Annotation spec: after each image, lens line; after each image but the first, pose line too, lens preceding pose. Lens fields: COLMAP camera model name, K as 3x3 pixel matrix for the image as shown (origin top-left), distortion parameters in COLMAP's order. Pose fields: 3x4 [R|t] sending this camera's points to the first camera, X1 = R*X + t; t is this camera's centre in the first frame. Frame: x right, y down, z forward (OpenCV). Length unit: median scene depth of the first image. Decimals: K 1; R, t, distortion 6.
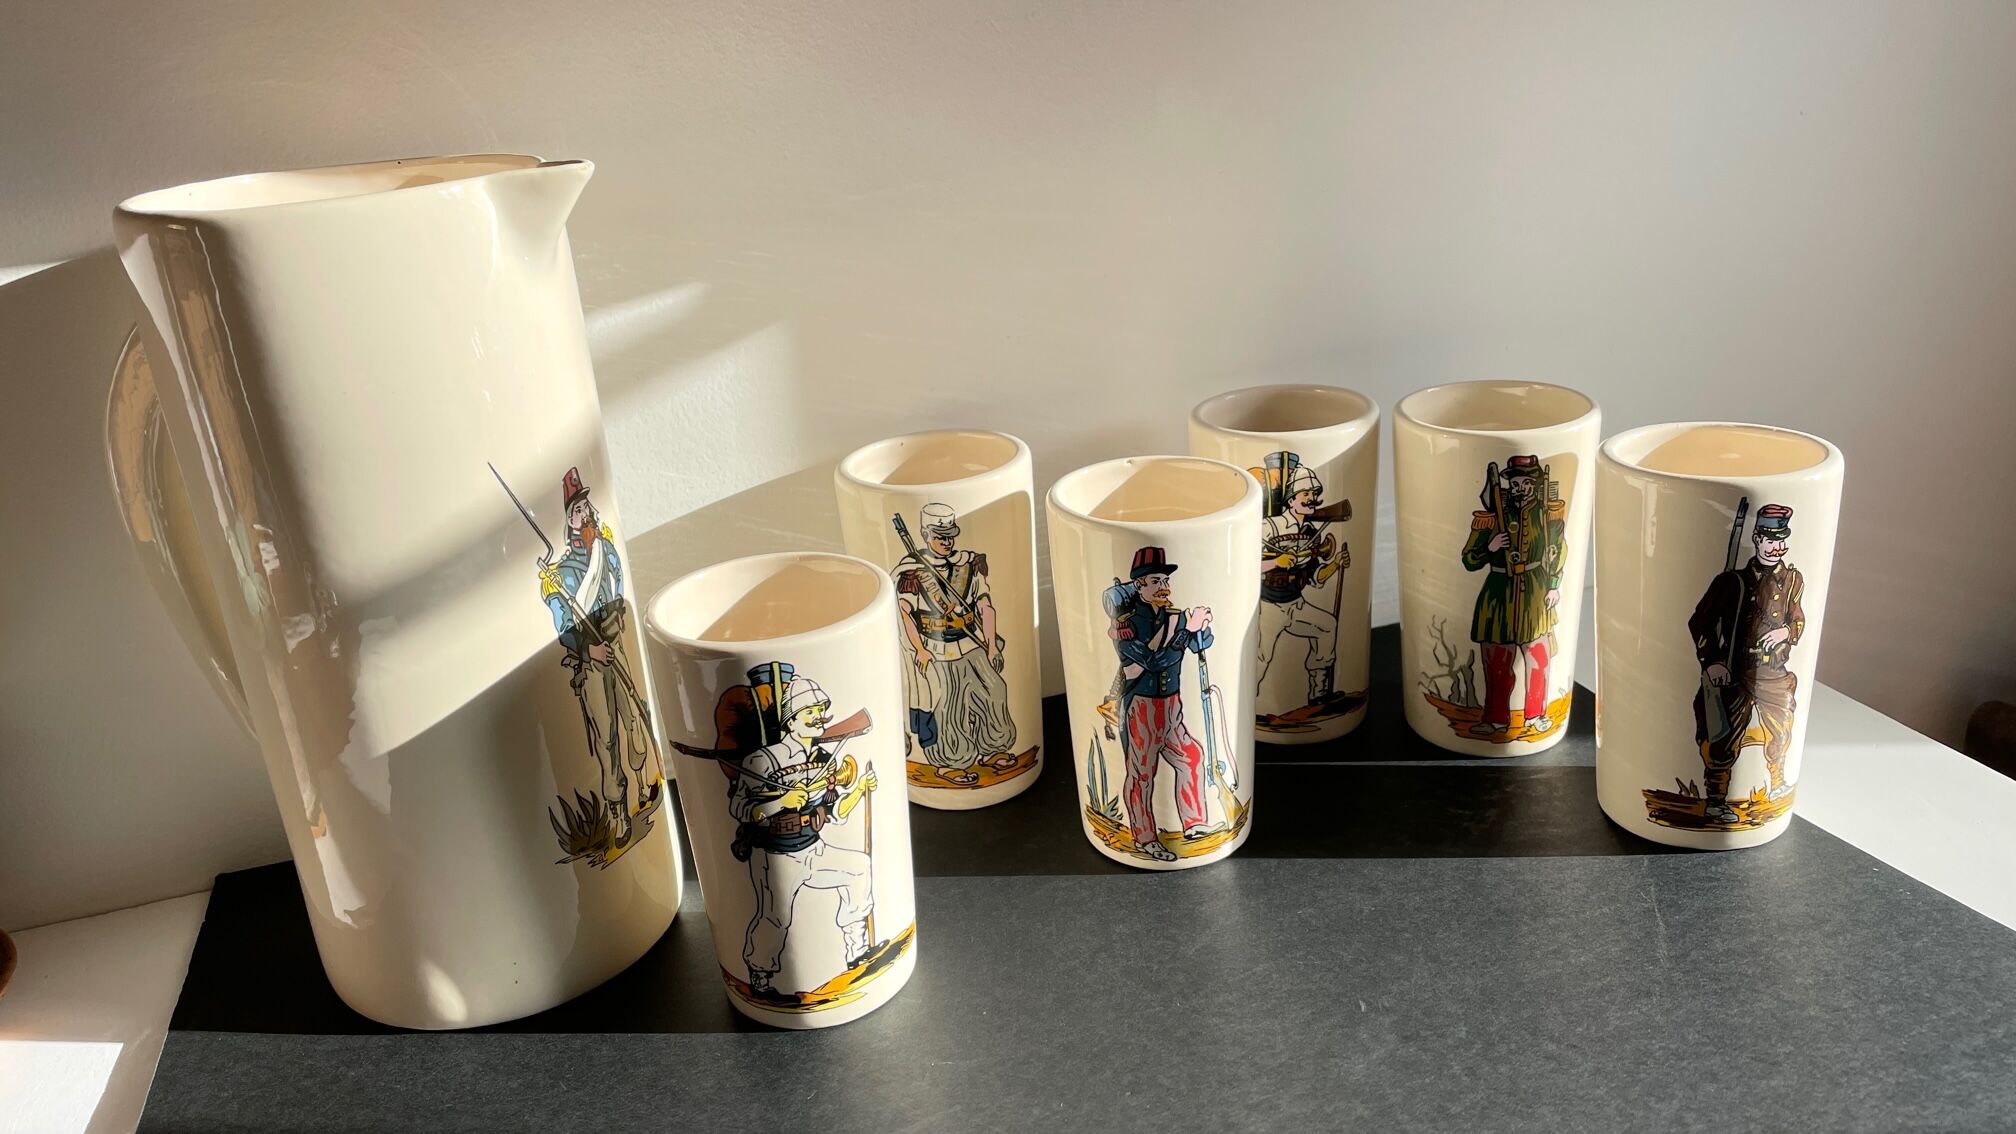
lens RADIAL K [[1576.8, 0, 1004.0], [0, 1576.8, 557.7], [0, 0, 1]] dist [0.062604, -0.120121]
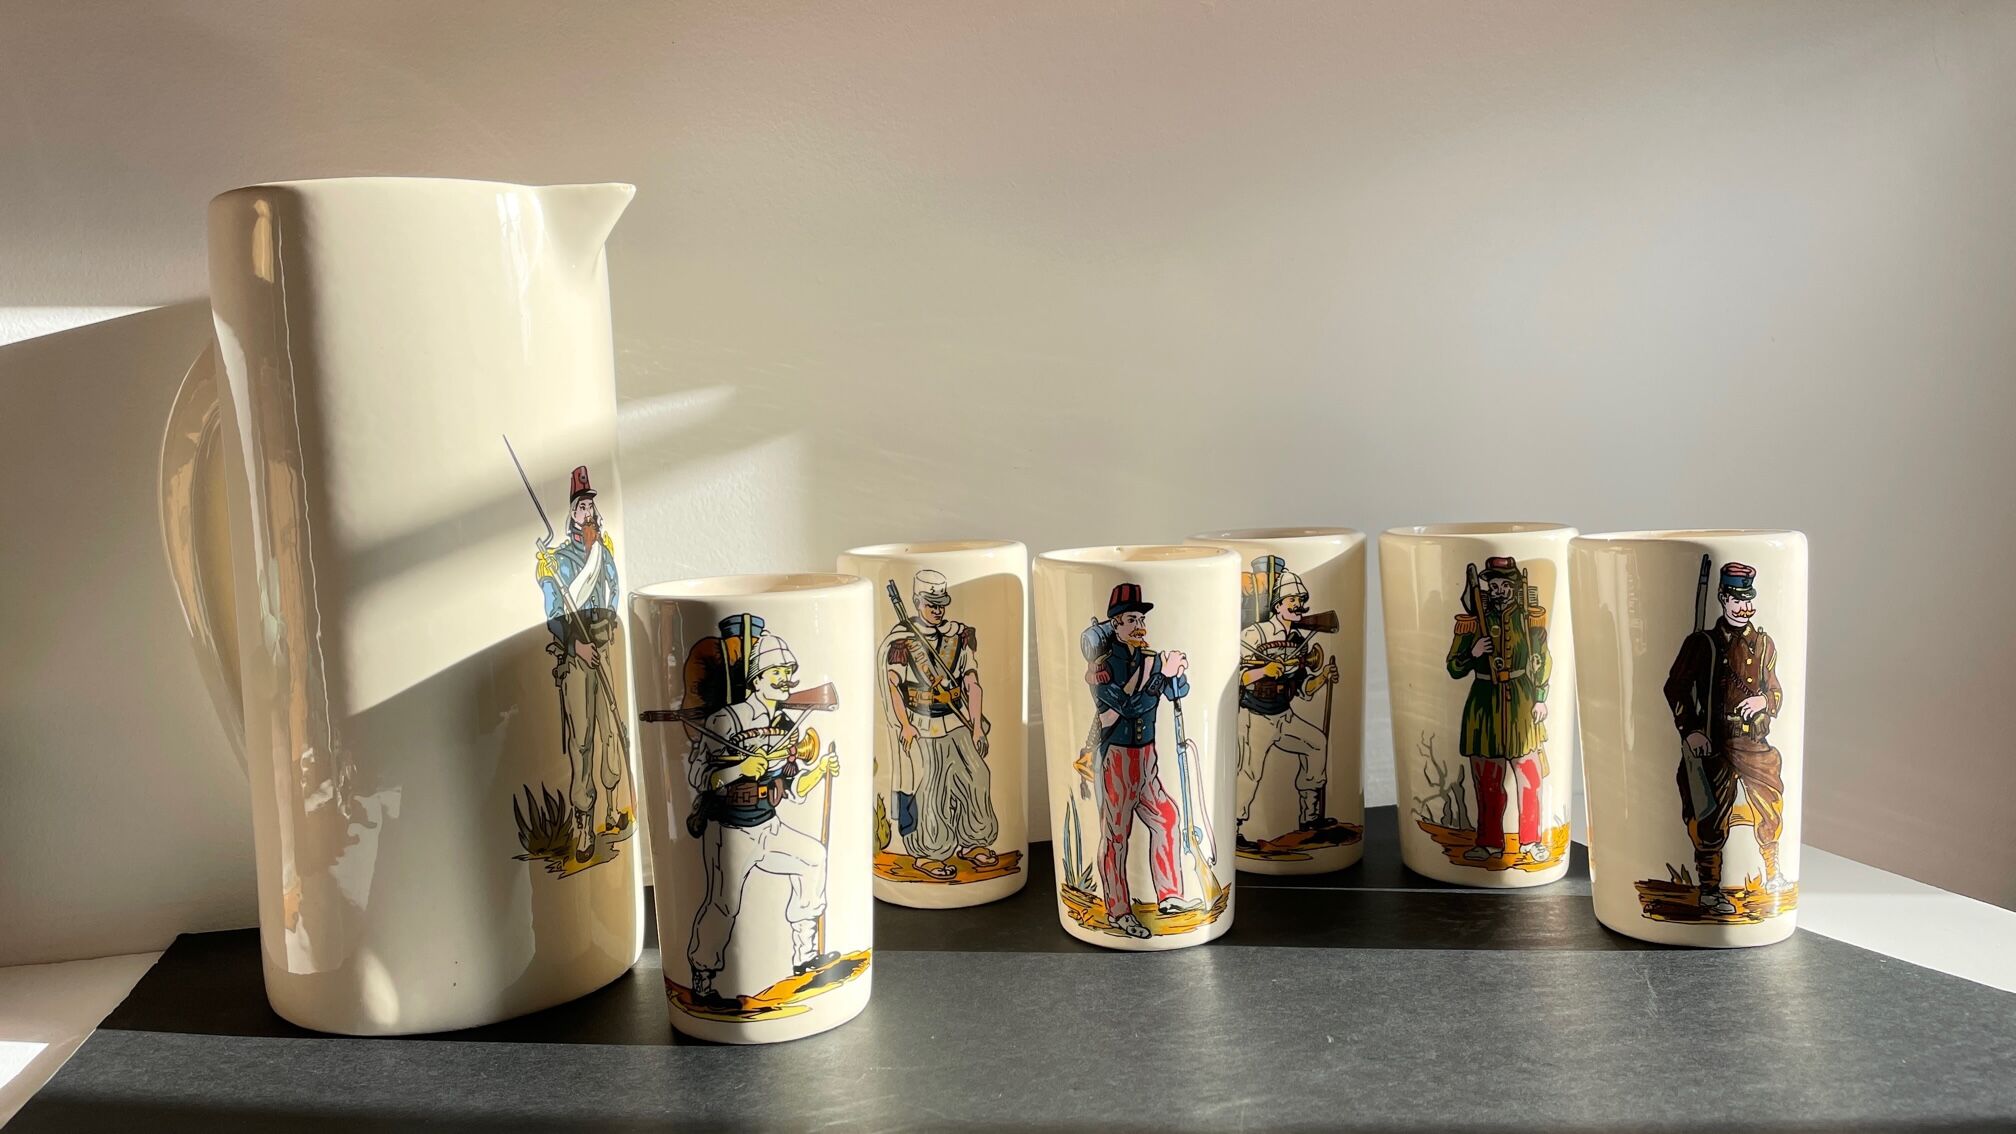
lens RADIAL K [[1572.8, 0, 1012.4], [0, 1572.8, 525.1], [0, 0, 1]] dist [0.061524, -0.112328]
pose [[0.998016, 0.045269, -0.043767, 0.058371], [-0.056191, 0.953960, -0.294624, 0.251285], [0.028415, 0.296499, 0.954611, 0.004453]]
